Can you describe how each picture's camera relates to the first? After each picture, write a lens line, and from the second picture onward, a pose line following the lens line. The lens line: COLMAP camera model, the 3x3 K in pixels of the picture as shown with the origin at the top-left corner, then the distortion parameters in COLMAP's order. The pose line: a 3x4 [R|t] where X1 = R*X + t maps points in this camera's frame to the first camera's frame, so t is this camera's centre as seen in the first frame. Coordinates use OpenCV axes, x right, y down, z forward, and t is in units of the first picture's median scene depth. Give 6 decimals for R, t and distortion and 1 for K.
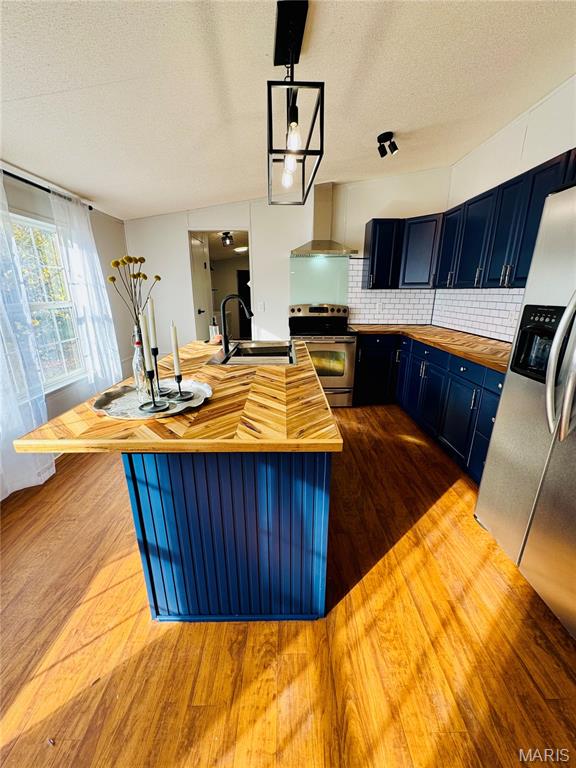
lens RADIAL K [[306.2, 0, 289.8], [0, 306.2, 390.1], [0, 0, 1]] dist [0.001218, -0.000038]
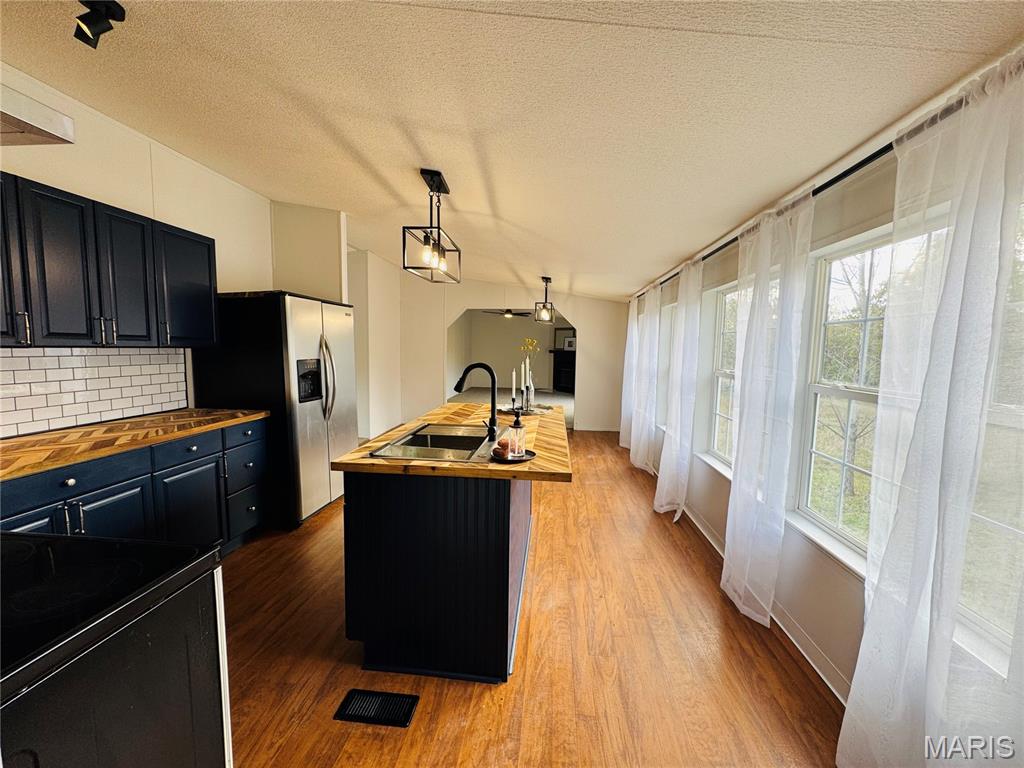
lens RADIAL K [[408.3, 0, 509.0], [0, 408.3, 385.4], [0, 0, 1]] dist [0.001218, -0.000038]
pose [[-0.994637, -0.024450, 0.100494, -0.292628], [0.015831, 0.924215, 0.381545, -0.531321], [-0.102207, 0.381089, -0.918871, 1.612495]]
